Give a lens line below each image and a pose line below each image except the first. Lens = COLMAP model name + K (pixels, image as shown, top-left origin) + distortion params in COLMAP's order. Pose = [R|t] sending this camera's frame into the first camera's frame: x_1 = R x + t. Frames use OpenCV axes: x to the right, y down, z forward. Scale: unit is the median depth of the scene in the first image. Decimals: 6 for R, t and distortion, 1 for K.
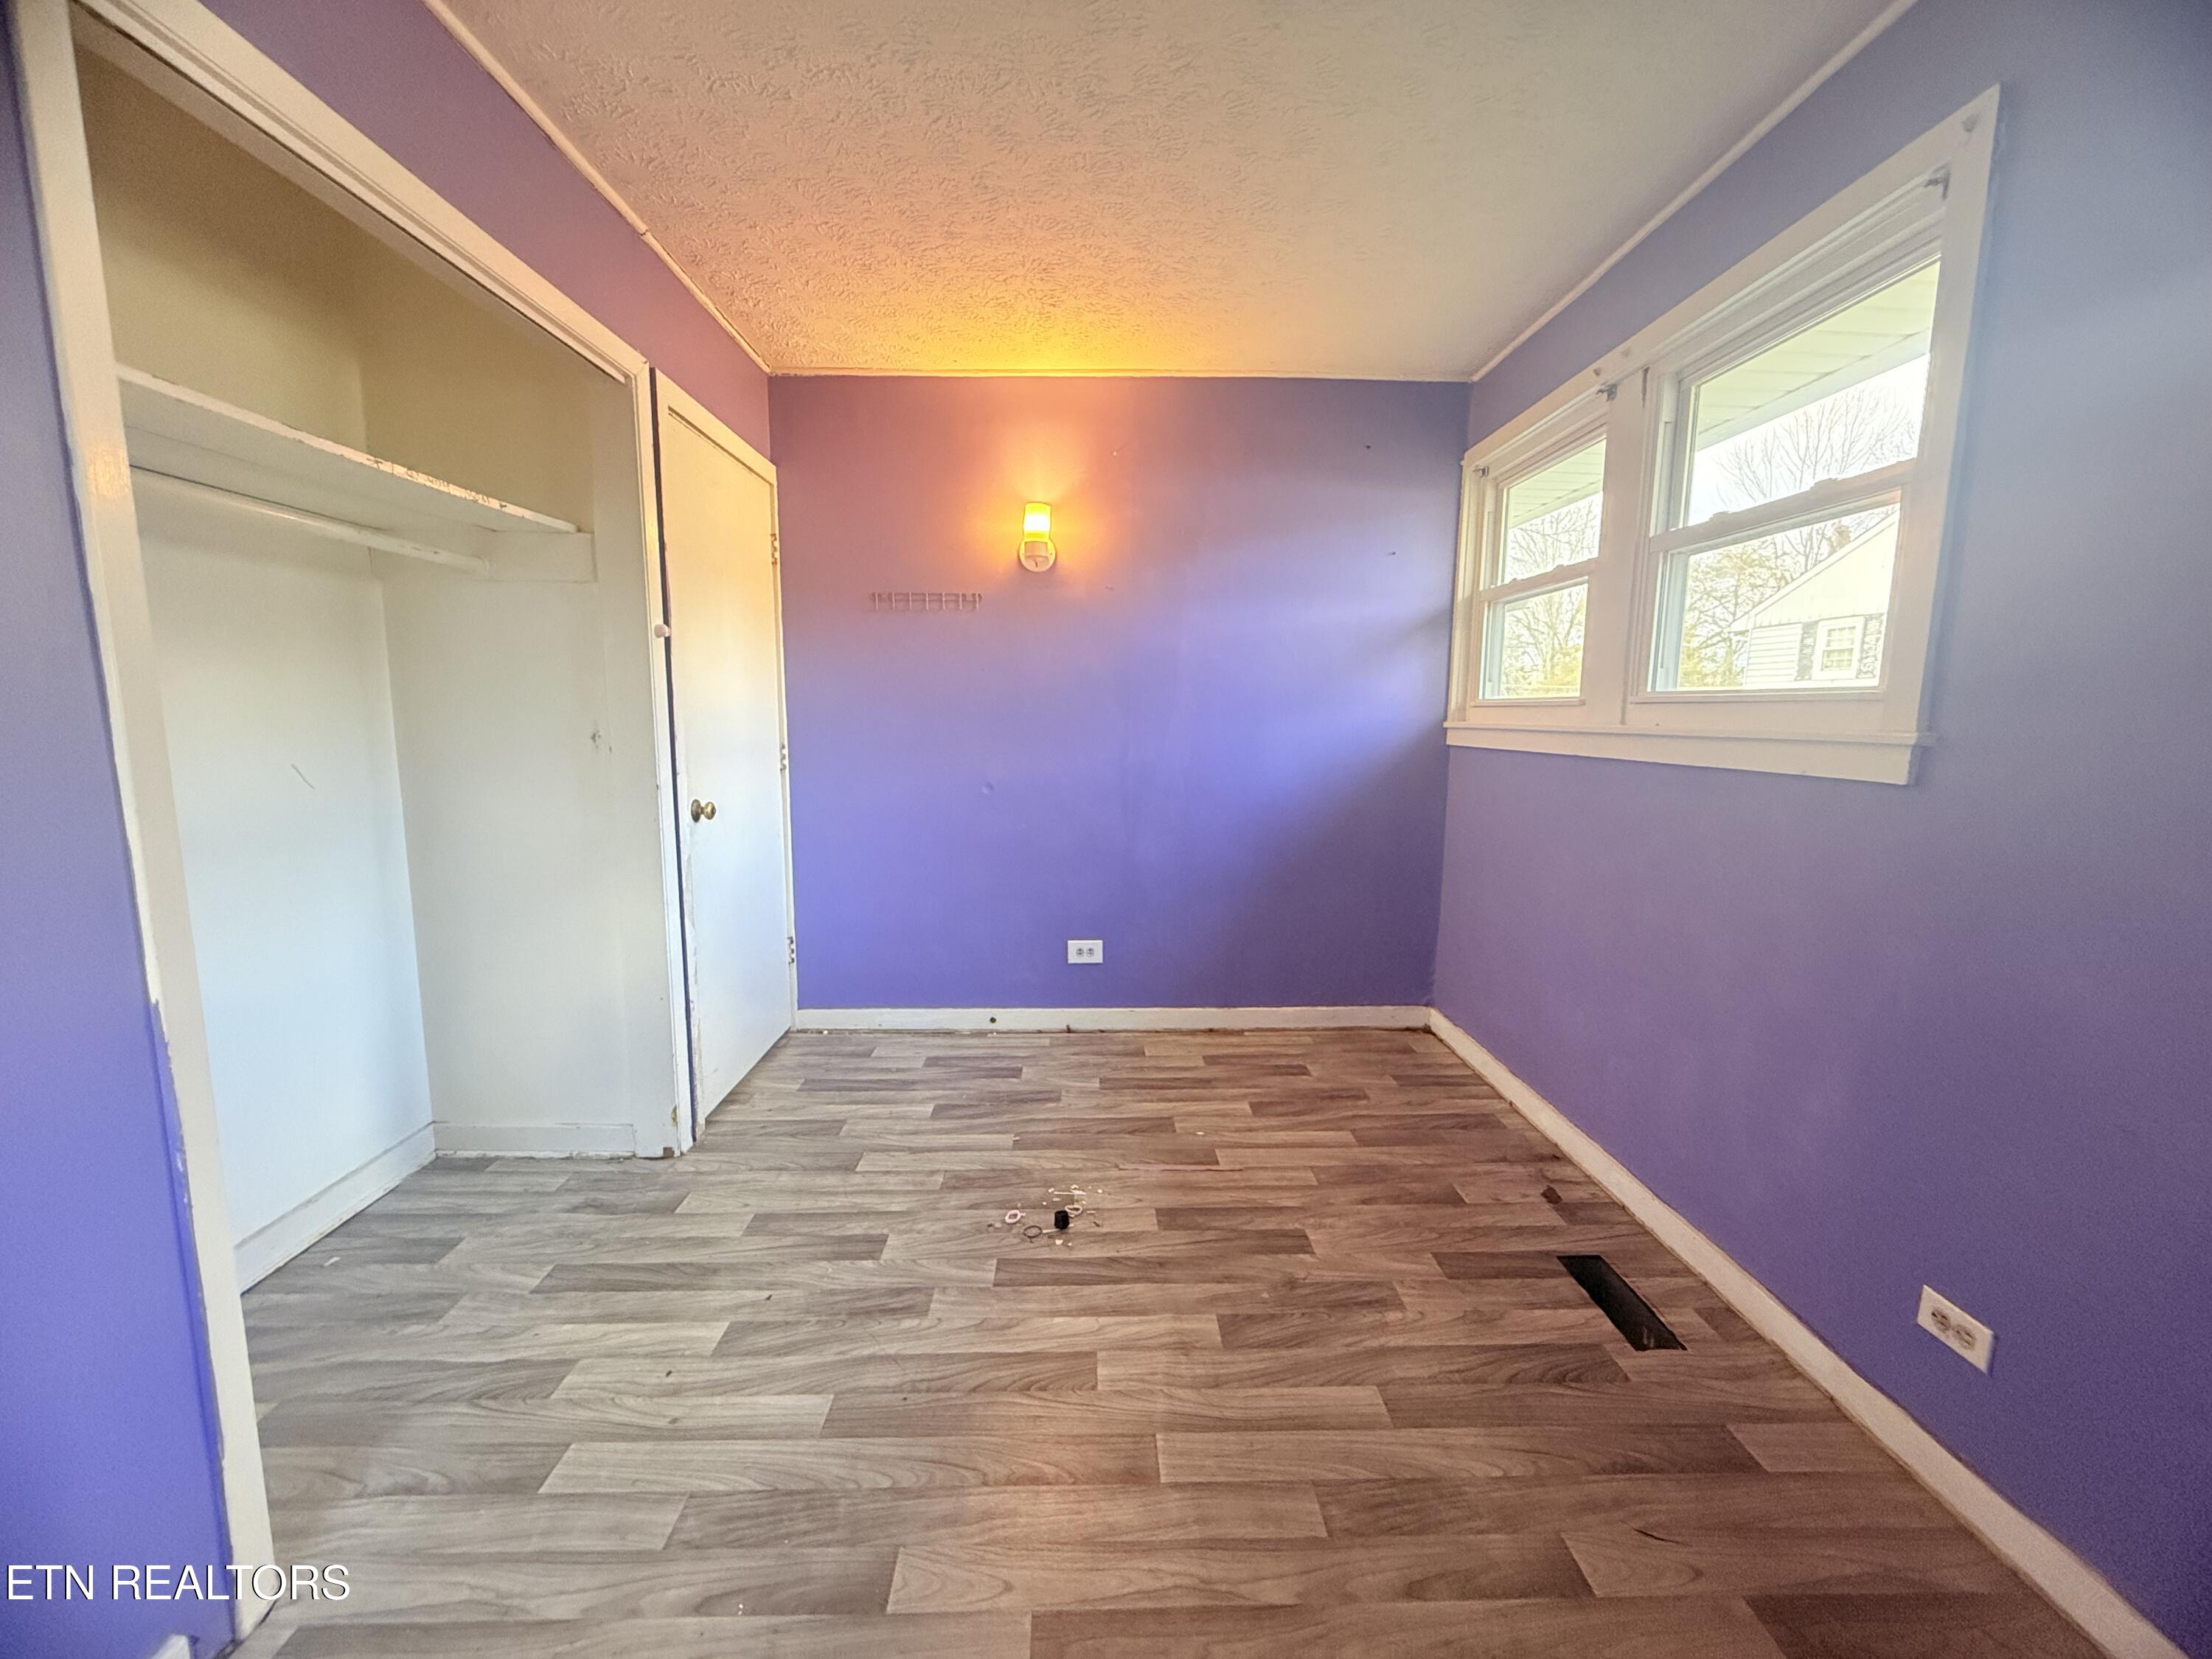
lens RADIAL K [[873.1, 0, 1105.4], [0, 873.1, 834.1], [0, 0, 1]] dist [-0.001958, -0.000680]
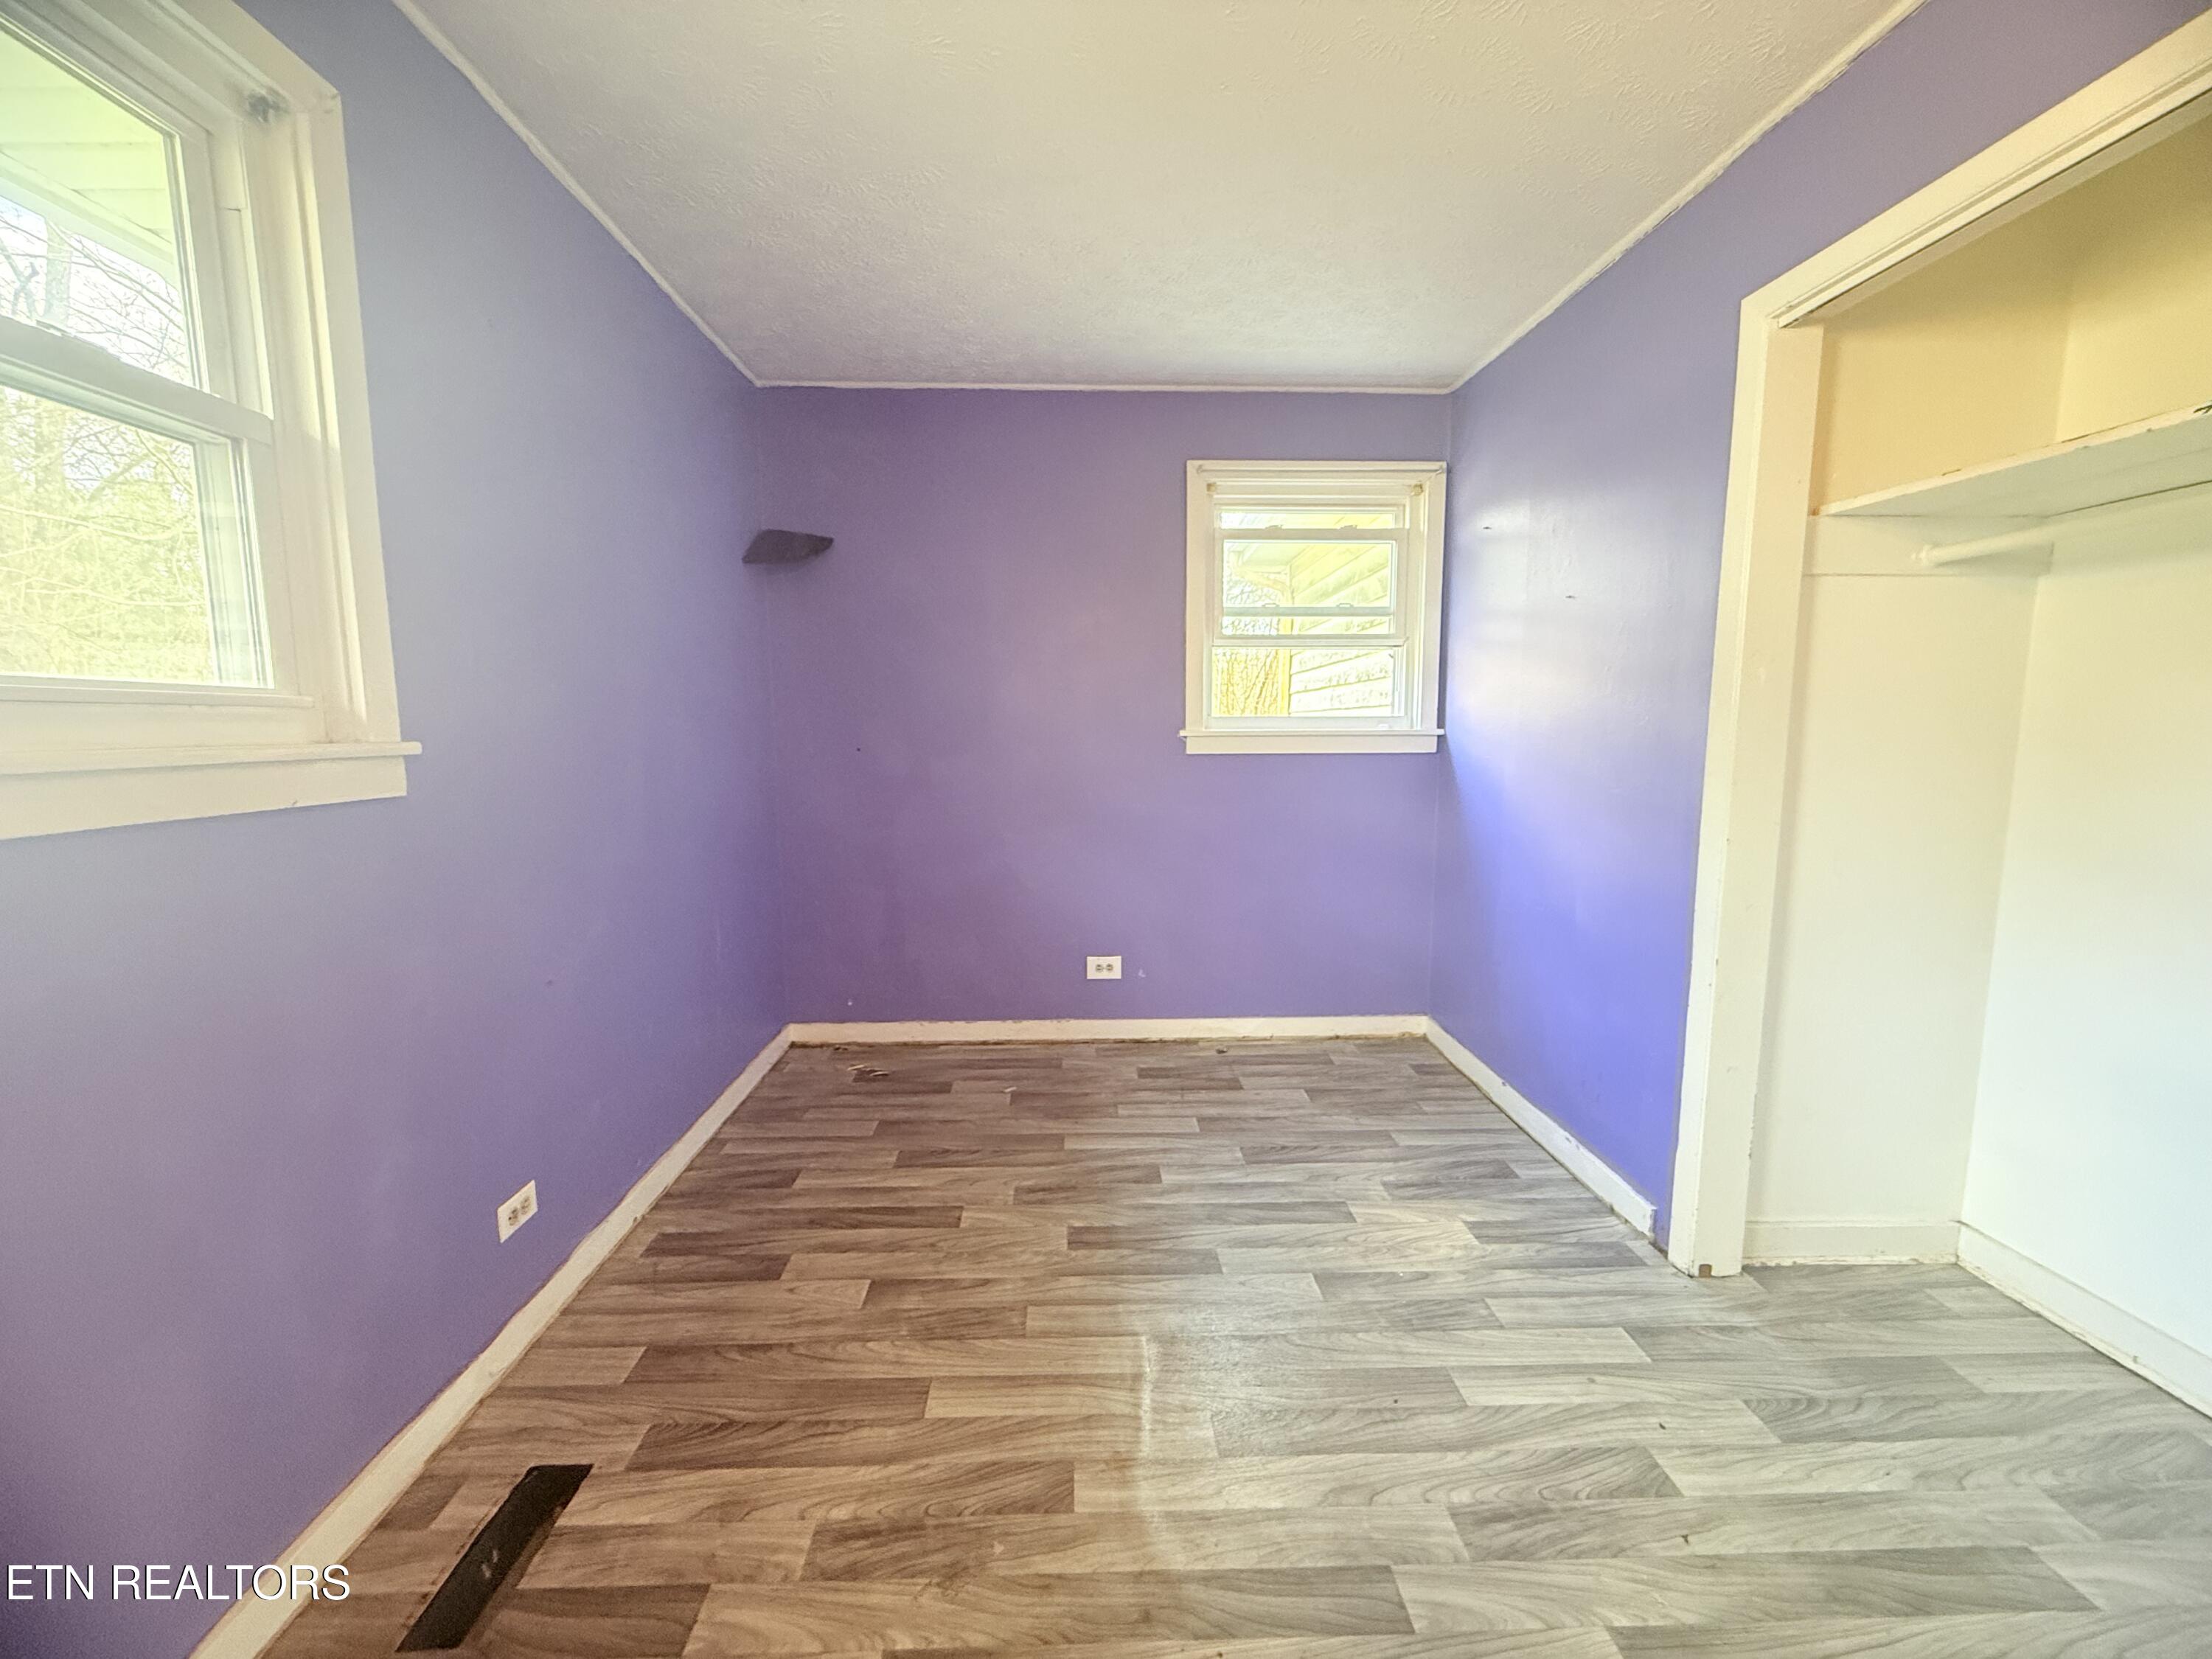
lens RADIAL K [[873.1, 0, 1110.4], [0, 873.1, 829.7], [0, 0, 1]] dist [-0.001958, -0.000680]
pose [[-0.999665, -0.004217, -0.025520, 0.130494], [-0.010692, 0.965749, 0.259259, -0.253193], [0.023552, 0.259445, -0.965471, 1.767788]]
